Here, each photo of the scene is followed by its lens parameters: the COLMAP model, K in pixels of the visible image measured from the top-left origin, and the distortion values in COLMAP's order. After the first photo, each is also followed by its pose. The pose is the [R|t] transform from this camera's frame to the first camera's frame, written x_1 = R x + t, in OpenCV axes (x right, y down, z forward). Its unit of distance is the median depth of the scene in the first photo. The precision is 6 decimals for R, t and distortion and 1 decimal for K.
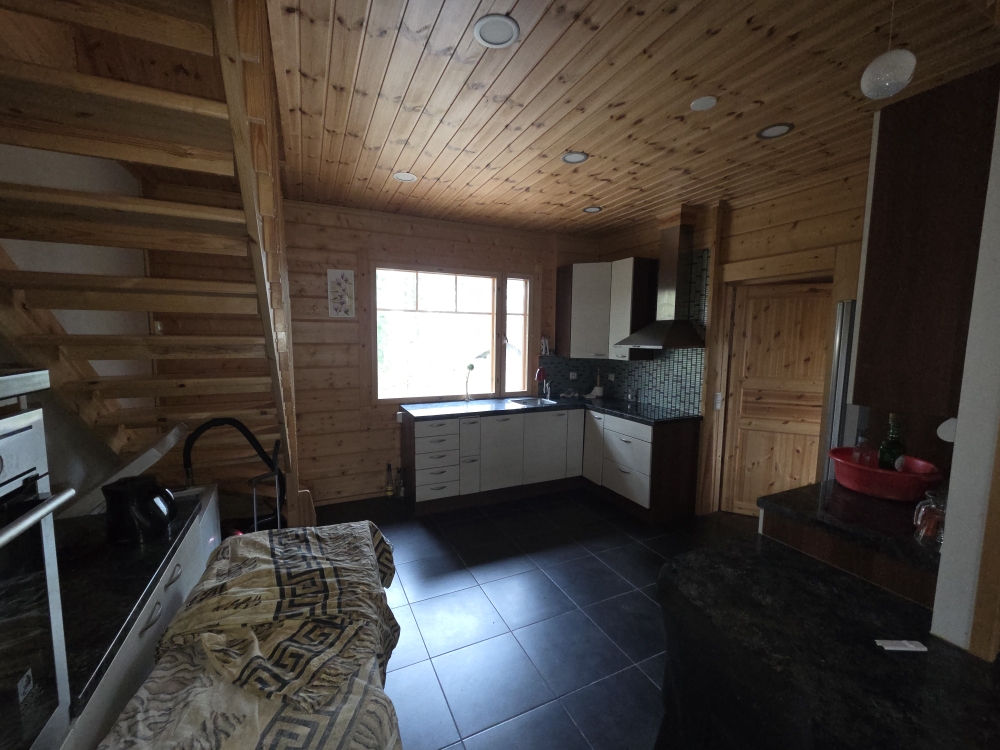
lens RADIAL K [[408.1, 0, 500.0], [0, 408.1, 375.0], [0, 0, 1]] dist [-0.003830, -0.000401]
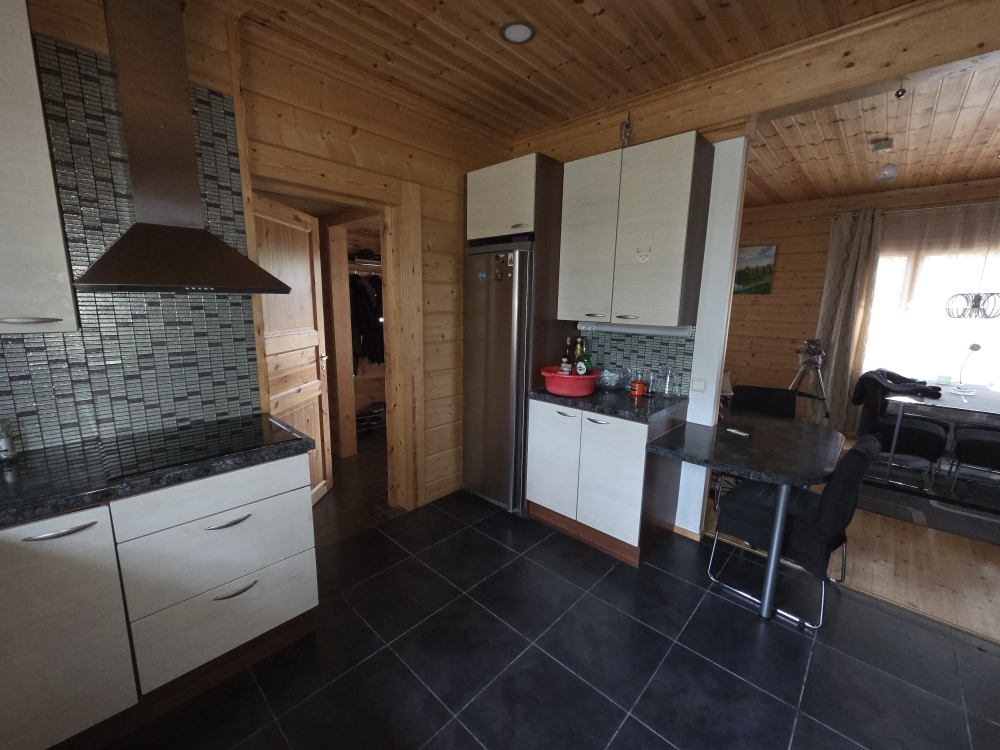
lens RADIAL K [[408.1, 0, 500.0], [0, 408.1, 375.0], [0, 0, 1]] dist [-0.003830, -0.000401]
pose [[-0.360724, -0.188422, 0.913441, -0.173326], [0.062392, 0.972312, 0.225204, -0.076497], [-0.930583, 0.138228, -0.338980, 1.096307]]
